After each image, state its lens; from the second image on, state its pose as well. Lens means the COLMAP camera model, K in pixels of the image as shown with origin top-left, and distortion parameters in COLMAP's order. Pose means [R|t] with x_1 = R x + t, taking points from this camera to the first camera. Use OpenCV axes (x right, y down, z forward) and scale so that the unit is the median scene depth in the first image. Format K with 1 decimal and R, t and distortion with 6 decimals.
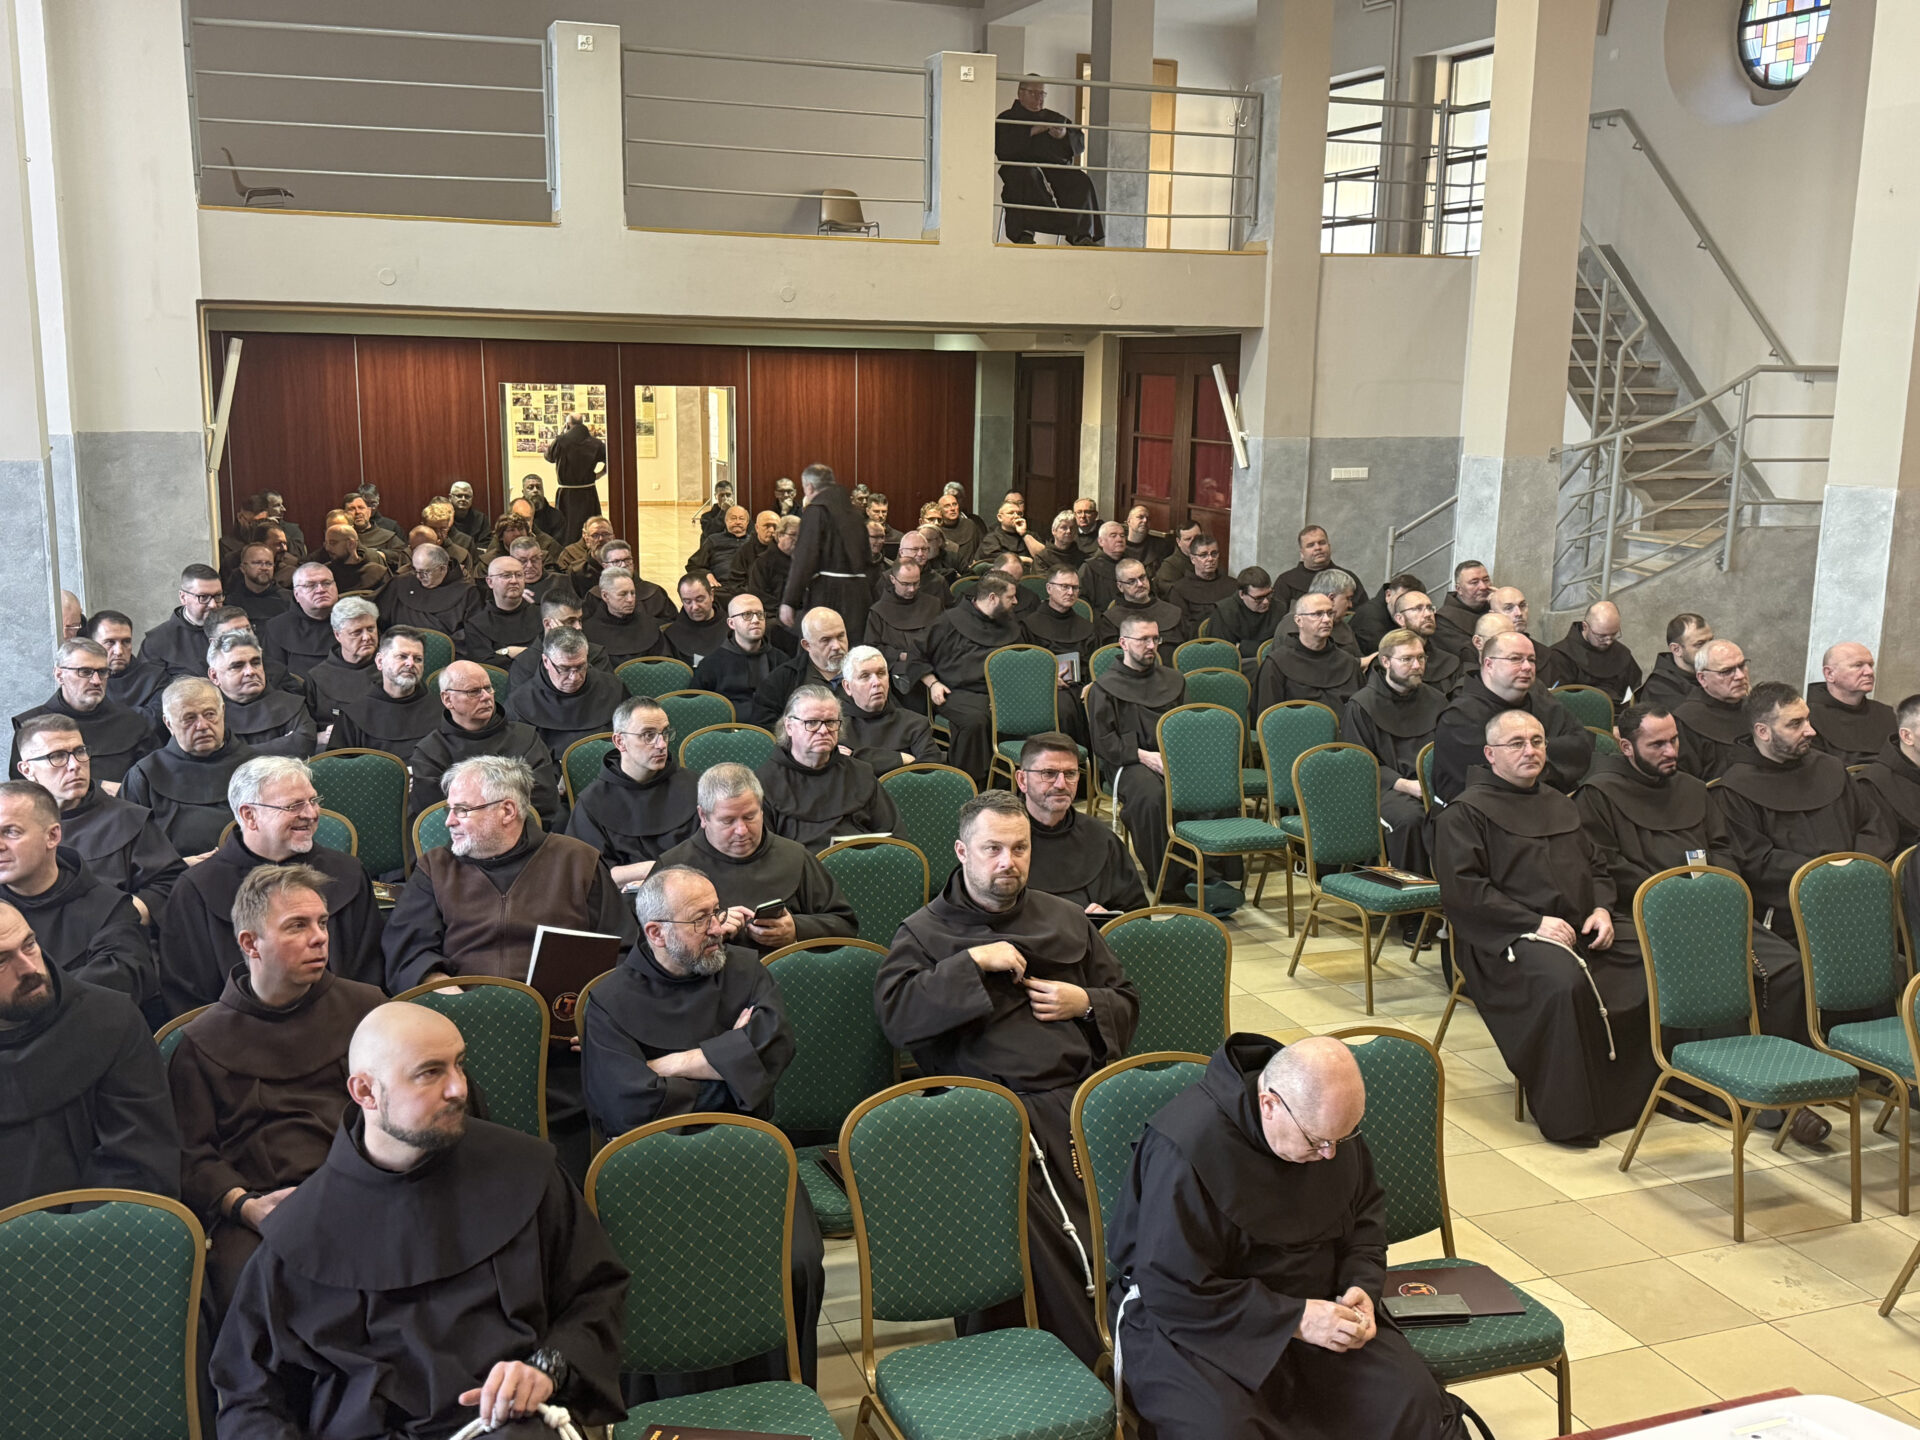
lens RADIAL K [[1918.6, 0, 960.0], [0, 1918.6, 720.0], [0, 0, 1]] dist [0.130959, -0.239092]
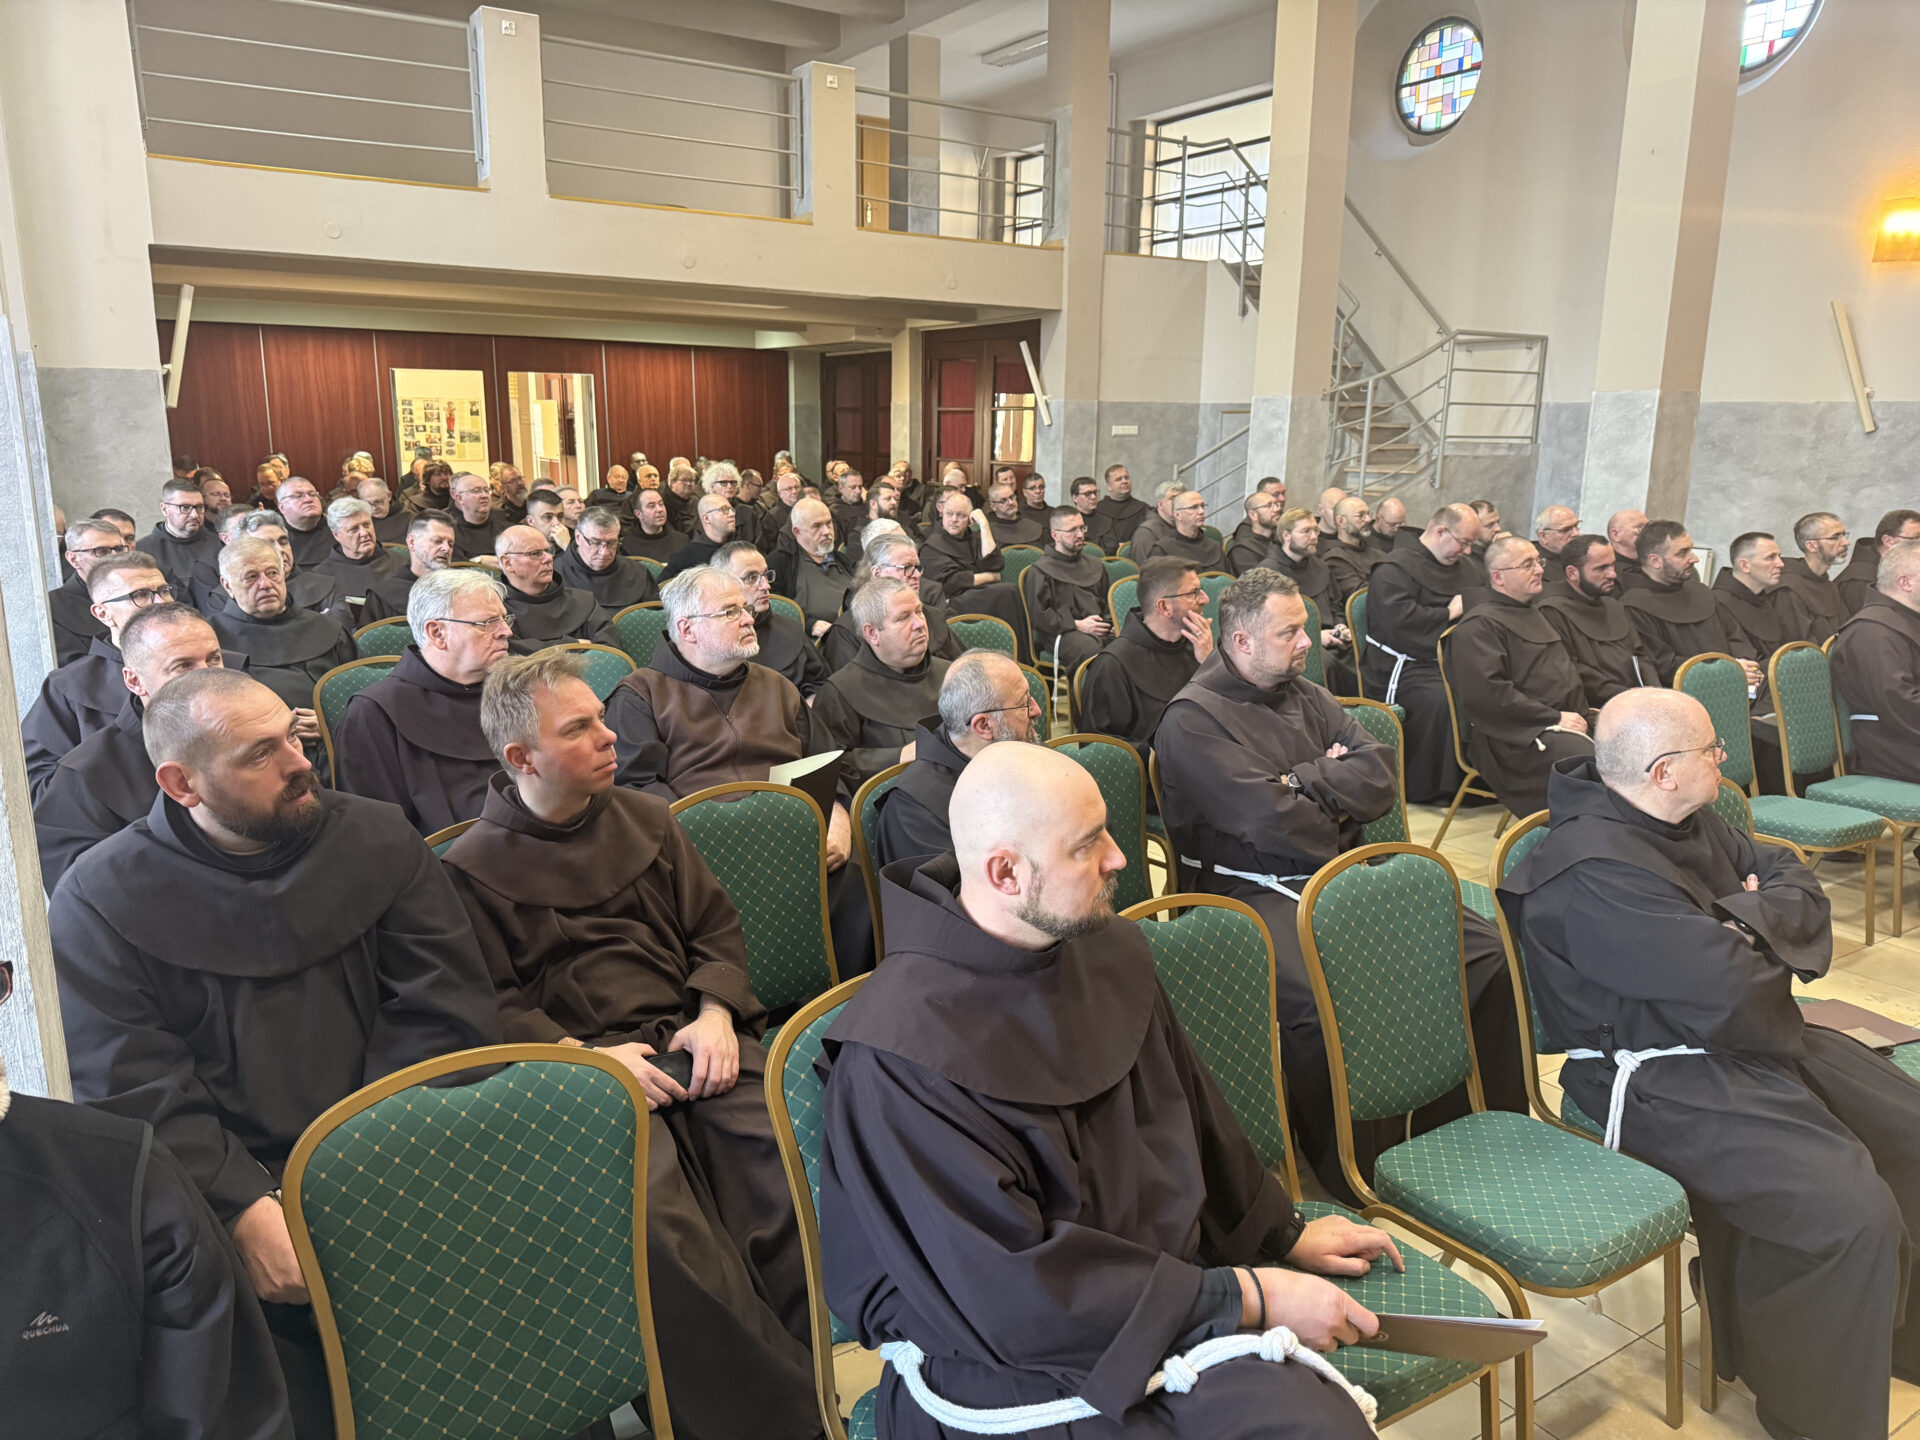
lens RADIAL K [[1363.1, 0, 960.0], [0, 1363.1, 720.0], [0, 0, 1]] dist [0.043918, -0.074536]
pose [[0.976143, -0.047293, 0.211916, -0.129803], [0.042043, 0.998689, 0.029212, 0.040812], [-0.213019, -0.019606, 0.976851, 0.171097]]
